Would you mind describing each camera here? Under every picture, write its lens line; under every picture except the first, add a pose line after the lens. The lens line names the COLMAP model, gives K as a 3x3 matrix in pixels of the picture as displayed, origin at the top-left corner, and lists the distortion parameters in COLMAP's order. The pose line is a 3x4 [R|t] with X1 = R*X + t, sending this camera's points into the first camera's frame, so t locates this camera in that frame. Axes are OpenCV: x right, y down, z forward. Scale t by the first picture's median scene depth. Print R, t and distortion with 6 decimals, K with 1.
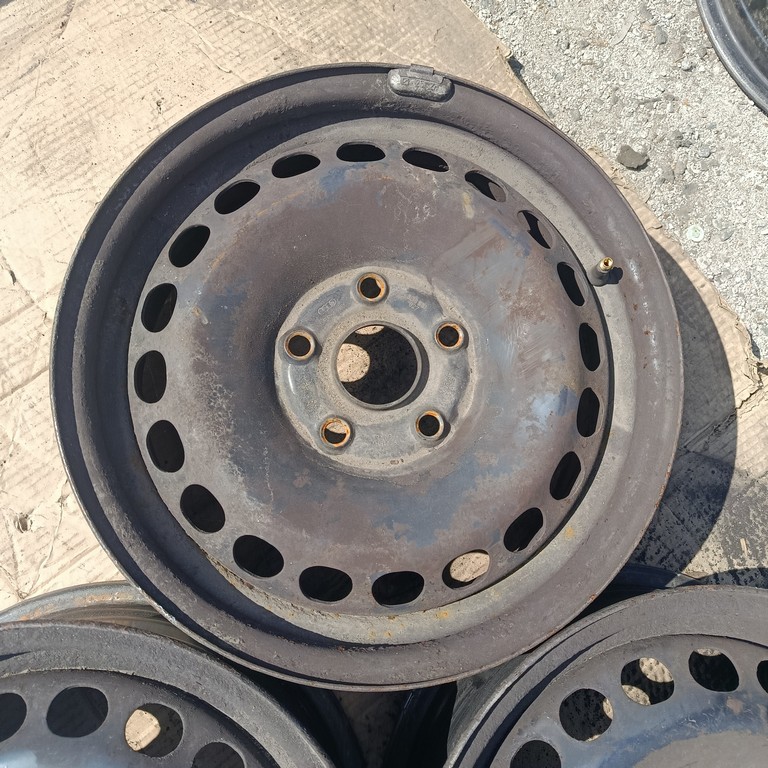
lens RADIAL K [[721.8, 0, 388.0], [0, 721.8, 392.9], [0, 0, 1]] dist [0.057092, -0.090915]
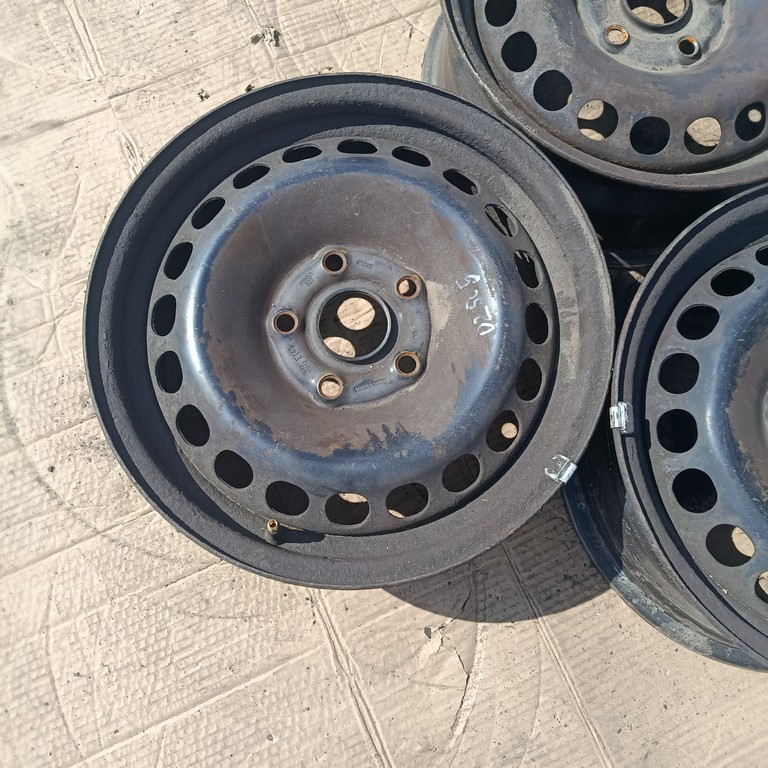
lens RADIAL K [[724.6, 0, 380.1], [0, 724.6, 391.0], [0, 0, 1]] dist [0.066972, -0.142673]
pose [[0.969469, 0.209145, -0.128016, -0.178922], [-0.218819, 0.973483, -0.066698, 0.839855], [0.110672, 0.092673, 0.989527, -0.304417]]
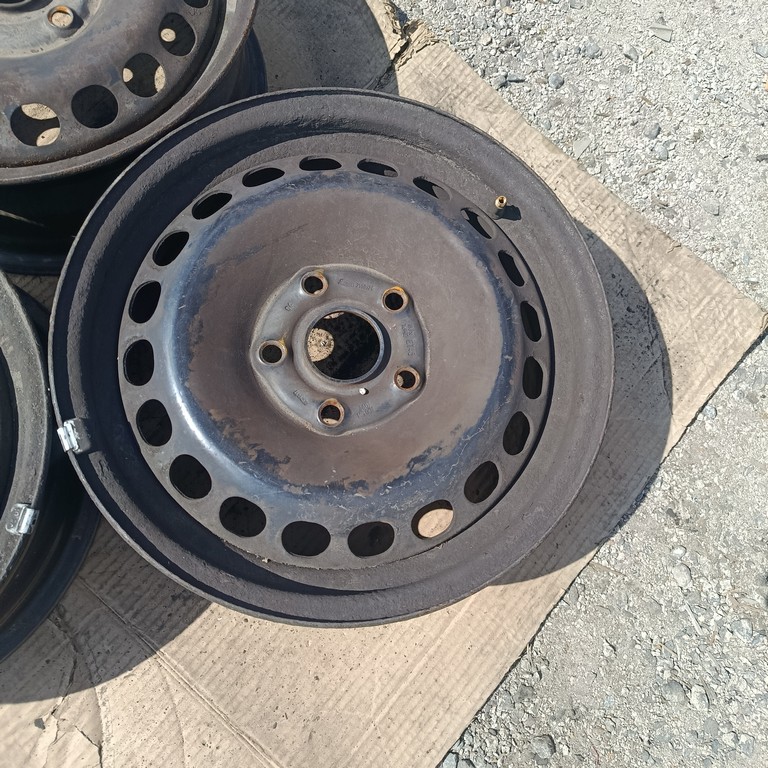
lens RADIAL K [[721.8, 0, 388.0], [0, 721.8, 392.9], [0, 0, 1]] dist [0.057092, -0.090915]
pose [[0.981562, -0.179292, 0.066264, 0.387944], [0.182921, 0.981673, -0.053454, 0.799641], [-0.055465, 0.064589, 0.996369, -0.189002]]
